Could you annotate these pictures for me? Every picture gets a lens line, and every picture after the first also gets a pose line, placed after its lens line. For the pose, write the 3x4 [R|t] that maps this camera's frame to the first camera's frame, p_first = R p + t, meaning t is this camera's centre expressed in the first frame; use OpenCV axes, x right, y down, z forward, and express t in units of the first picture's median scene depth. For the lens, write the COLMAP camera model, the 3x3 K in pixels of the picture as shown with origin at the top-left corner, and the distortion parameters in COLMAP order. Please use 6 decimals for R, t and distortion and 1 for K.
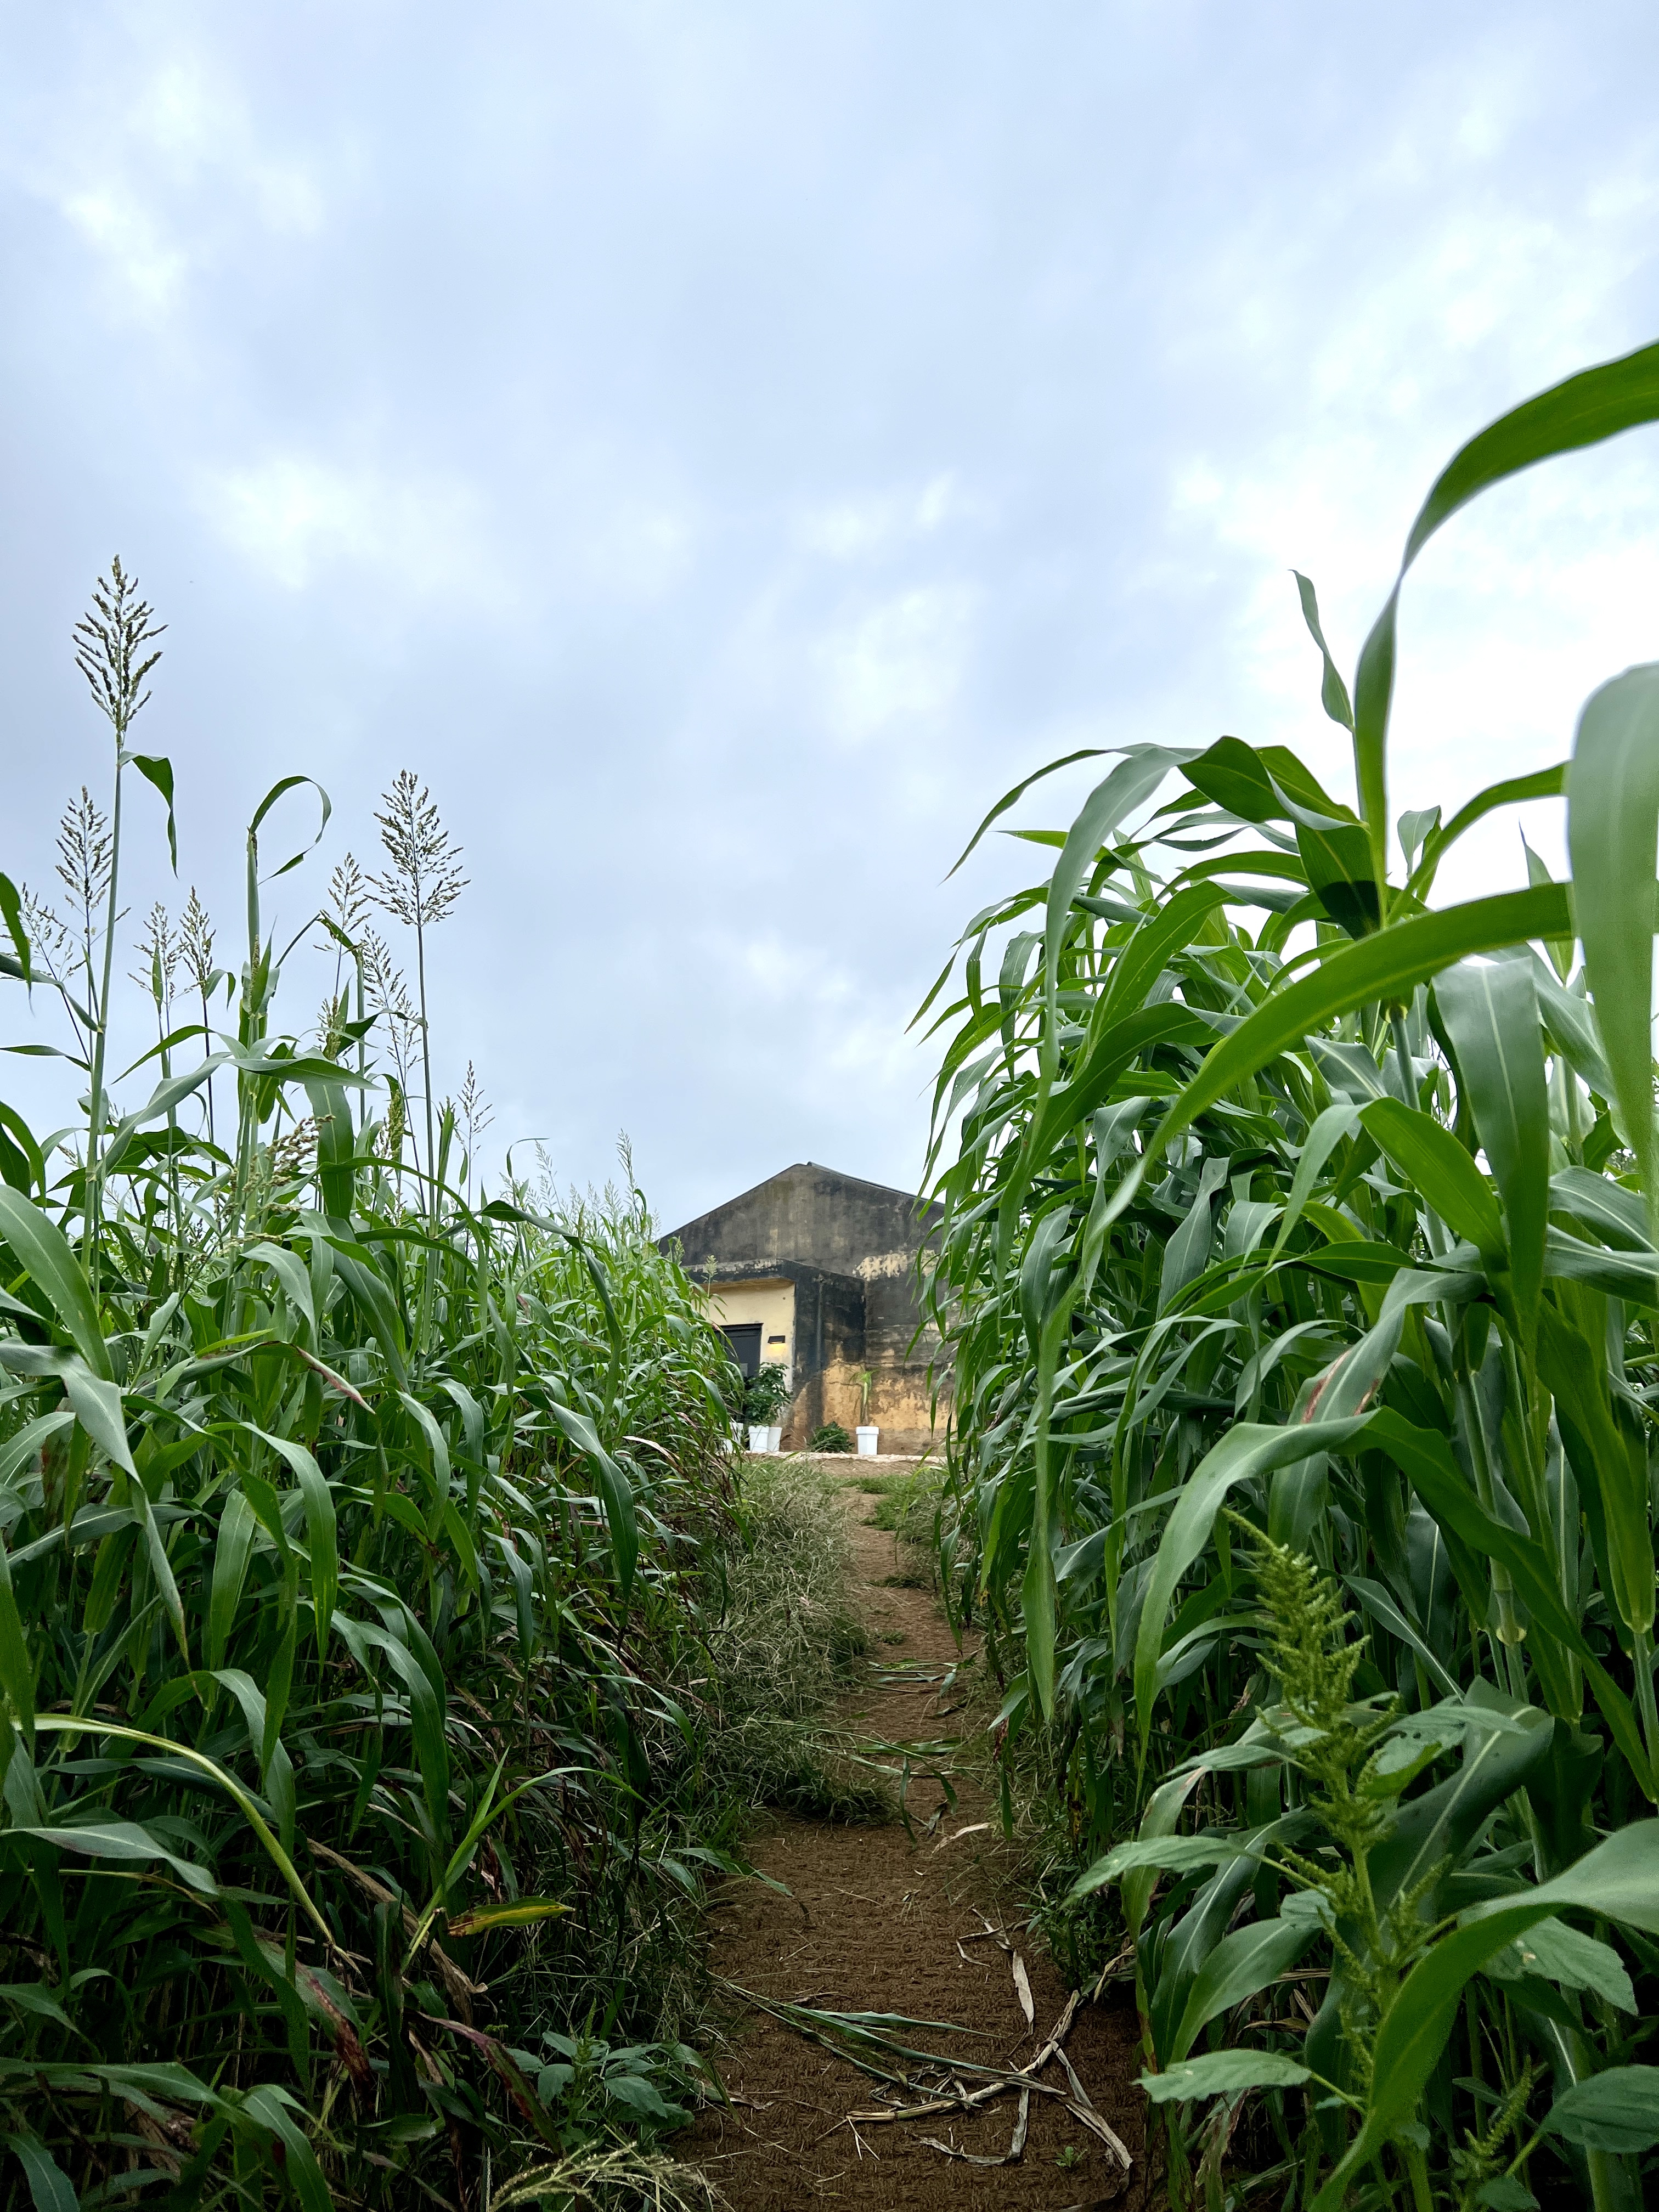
lens RADIAL K [[1651.8, 0, 828.5], [0, 1651.8, 1106.7], [0, 0, 1]] dist [-0.000306, 0.000001]
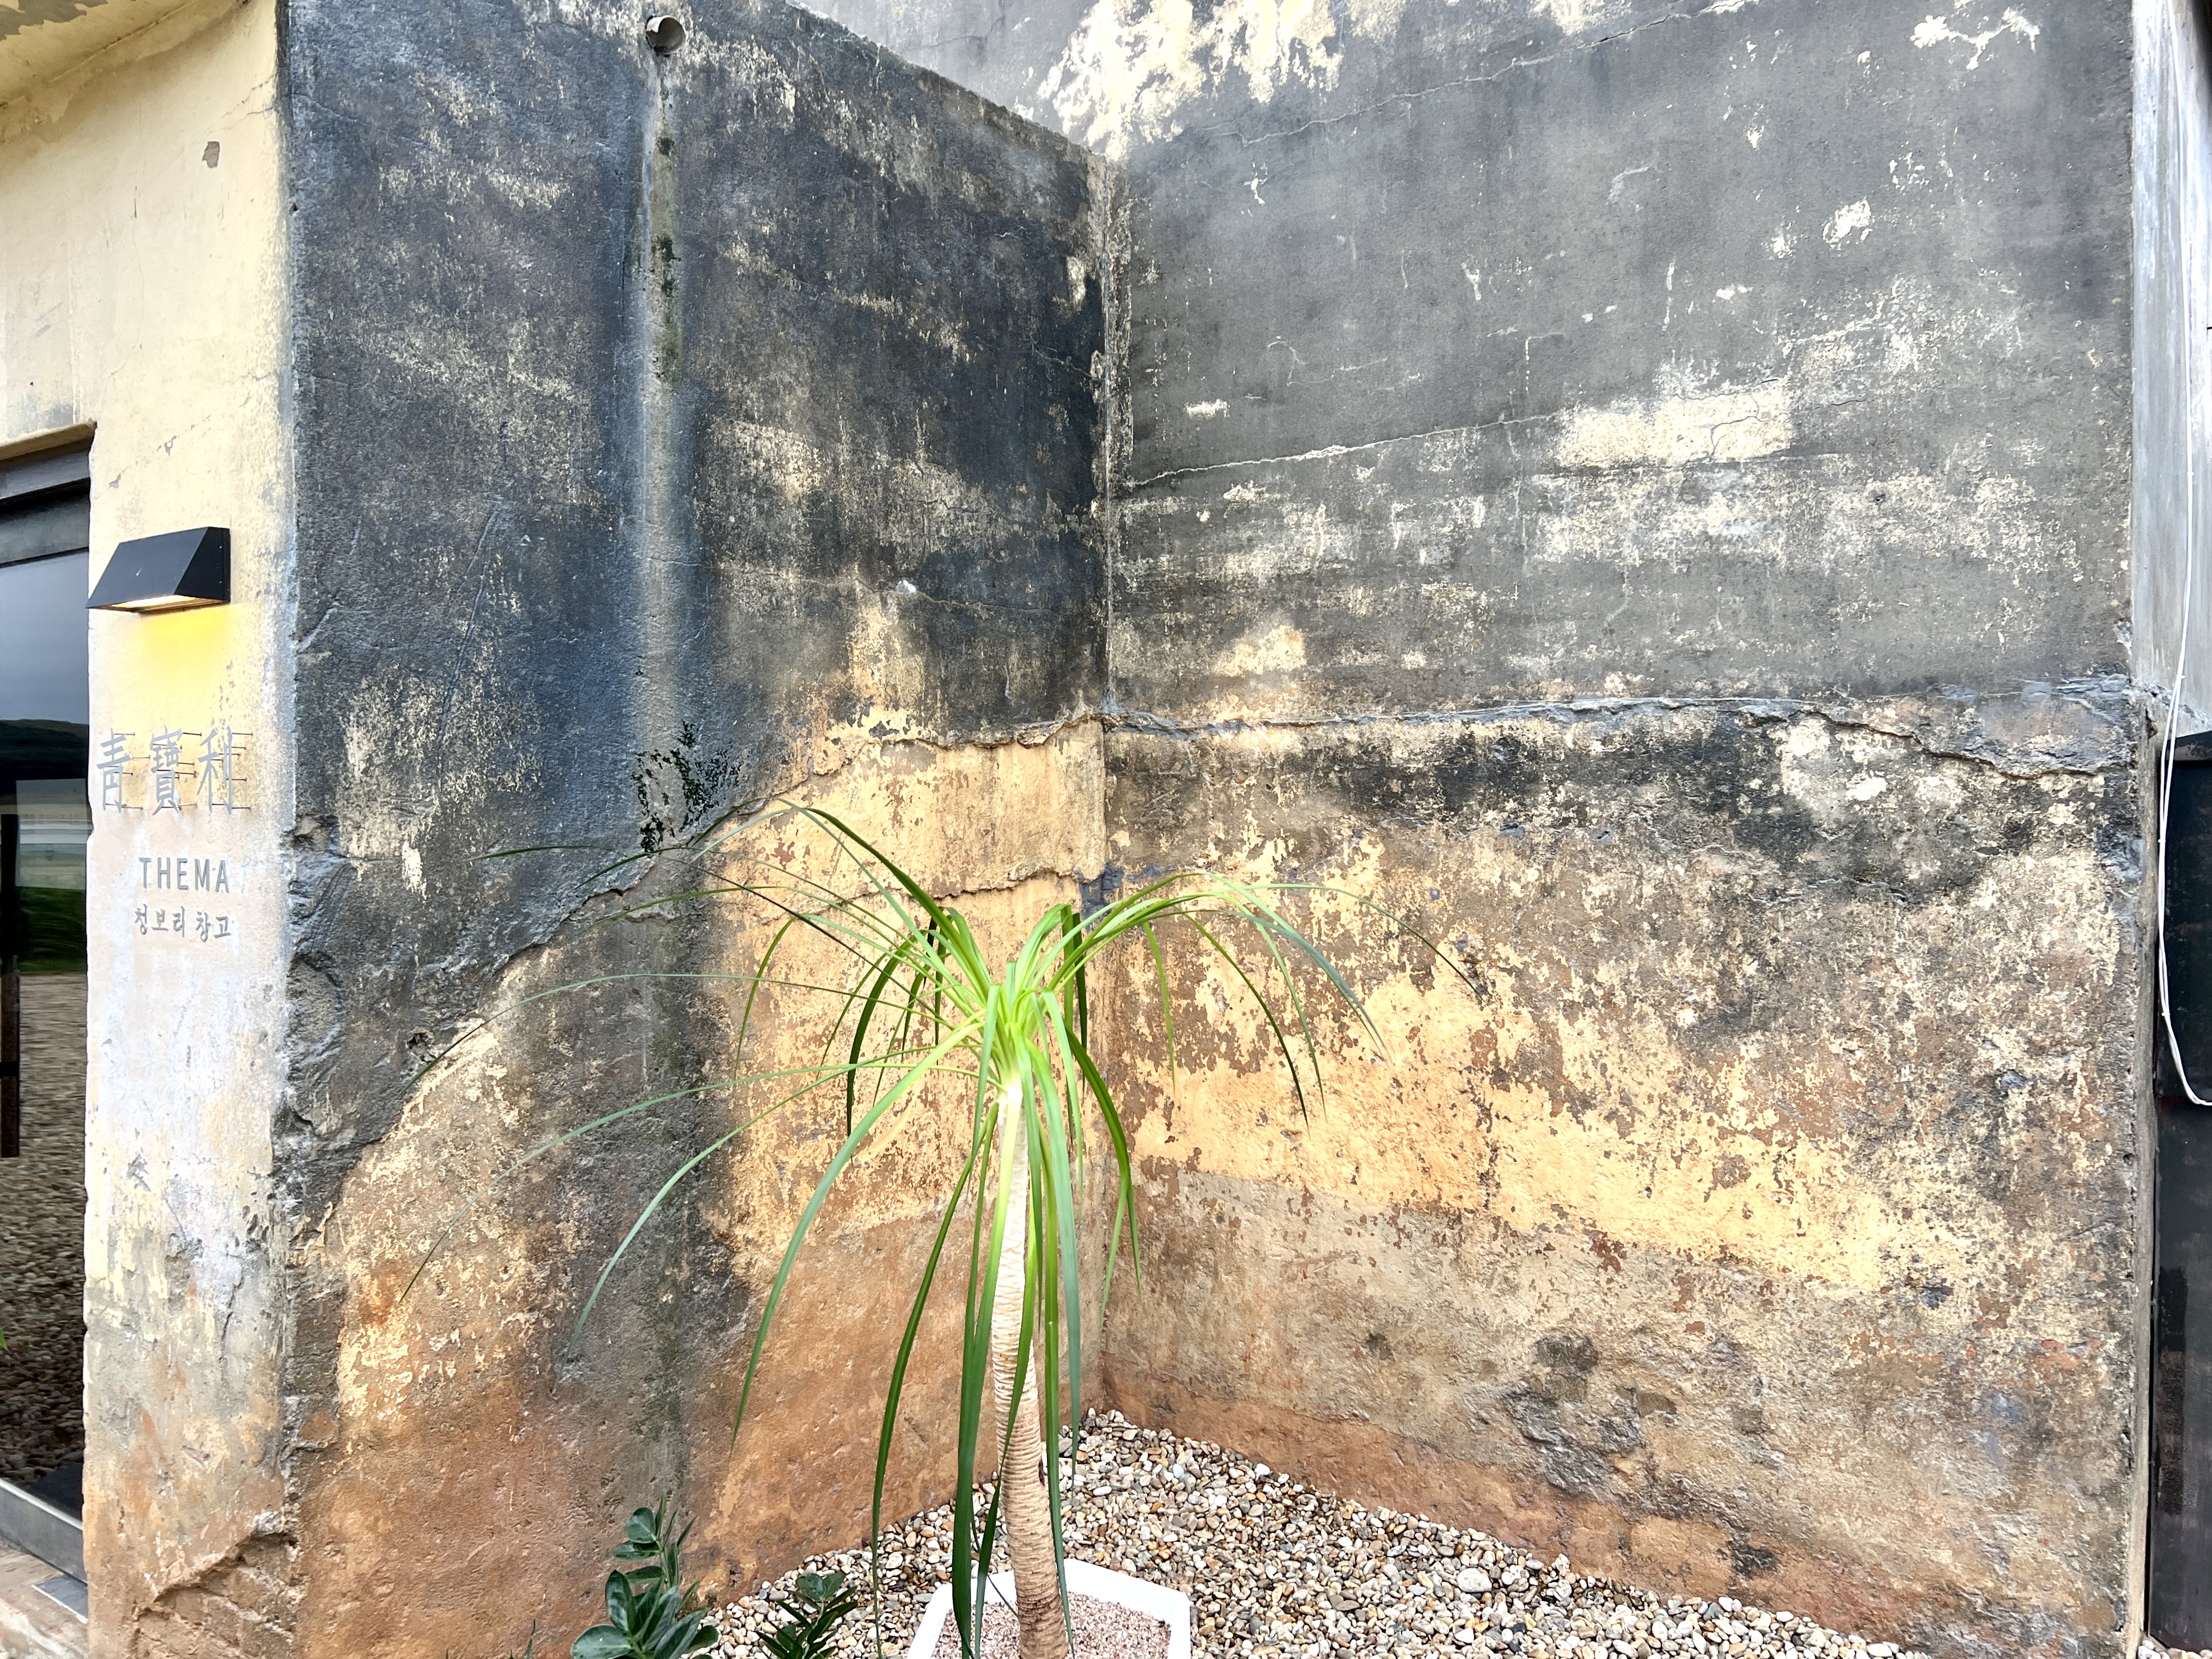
lens RADIAL K [[1666.7, 0, 1106.5], [0, 1666.7, 833.8], [0, 0, 1]] dist [0.053753, -0.006580]
pose [[0.998838, -0.029059, -0.038441, 0.028201], [0.038430, 0.961645, 0.271592, 0.125544], [0.029075, -0.272754, 0.961644, 0.864135]]
